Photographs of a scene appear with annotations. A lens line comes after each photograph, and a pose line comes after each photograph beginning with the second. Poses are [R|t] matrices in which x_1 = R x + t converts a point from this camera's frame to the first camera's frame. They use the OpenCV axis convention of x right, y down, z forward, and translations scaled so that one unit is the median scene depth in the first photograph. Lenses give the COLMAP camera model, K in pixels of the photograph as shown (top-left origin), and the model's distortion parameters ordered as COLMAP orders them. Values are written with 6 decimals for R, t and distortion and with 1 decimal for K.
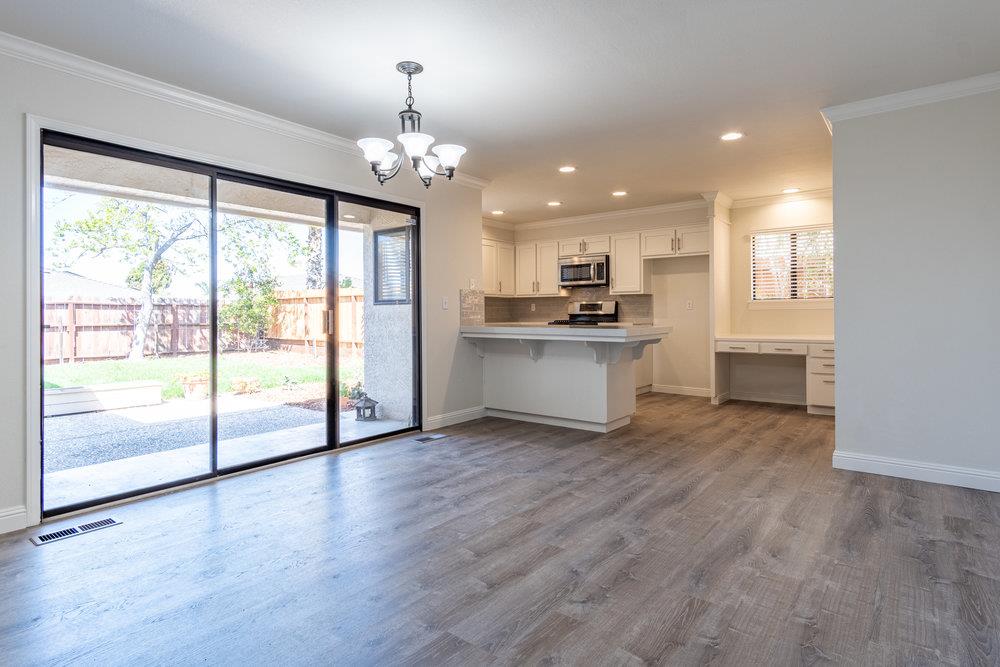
lens RADIAL K [[527.8, 0, 494.5], [0, 527.8, 315.9], [0, 0, 1]] dist [0.003736, 0.003612]
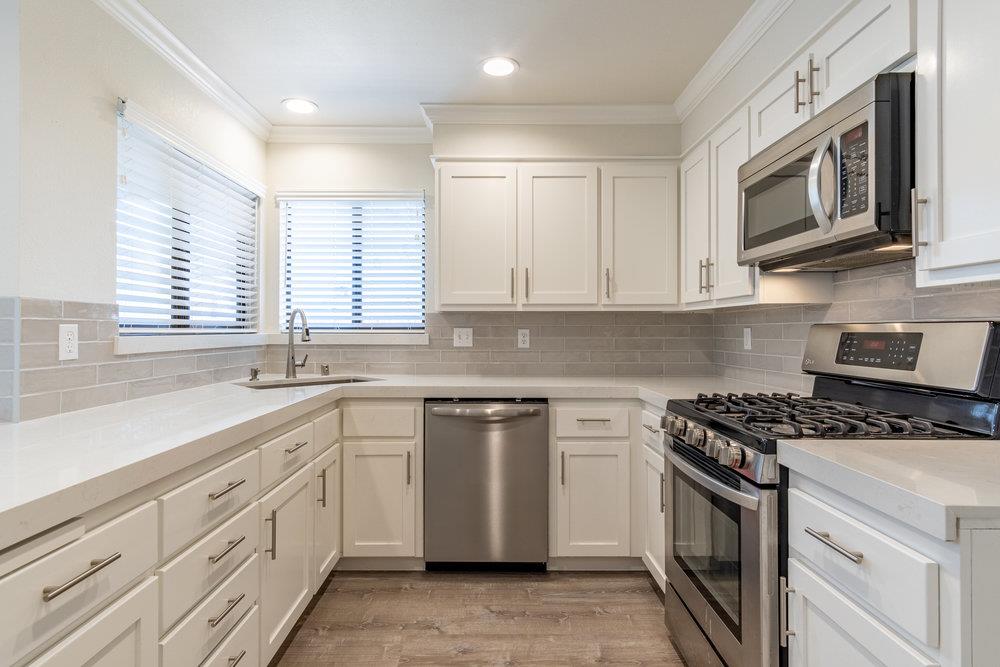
lens RADIAL K [[527.8, 0, 496.5], [0, 527.8, 329.2], [0, 0, 1]] dist [0.003736, 0.003612]
pose [[0.631193, 0.004563, -0.775612, 0.315746], [-0.007089, 0.999975, 0.000114, -0.029195], [0.775593, 0.005427, 0.631209, 0.906969]]
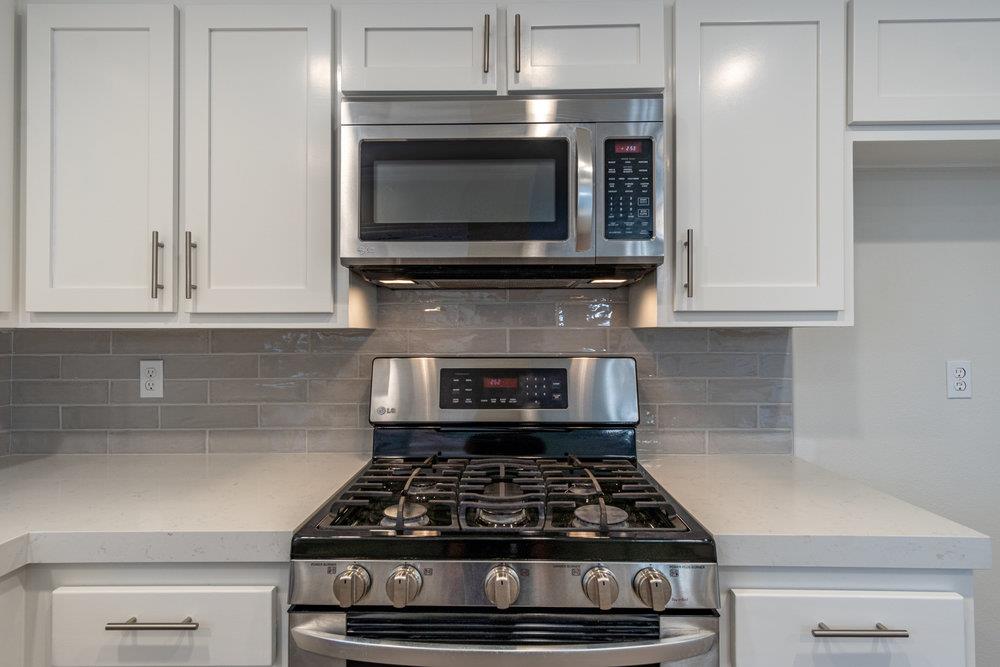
lens RADIAL K [[527.8, 0, 496.4], [0, 527.8, 331.1], [0, 0, 1]] dist [0.003736, 0.003612]
pose [[0.790277, 0.009093, 0.612682, 0.074411], [0.000602, 0.999878, -0.015617, -0.042326], [-0.612749, 0.012711, 0.790175, 1.046979]]
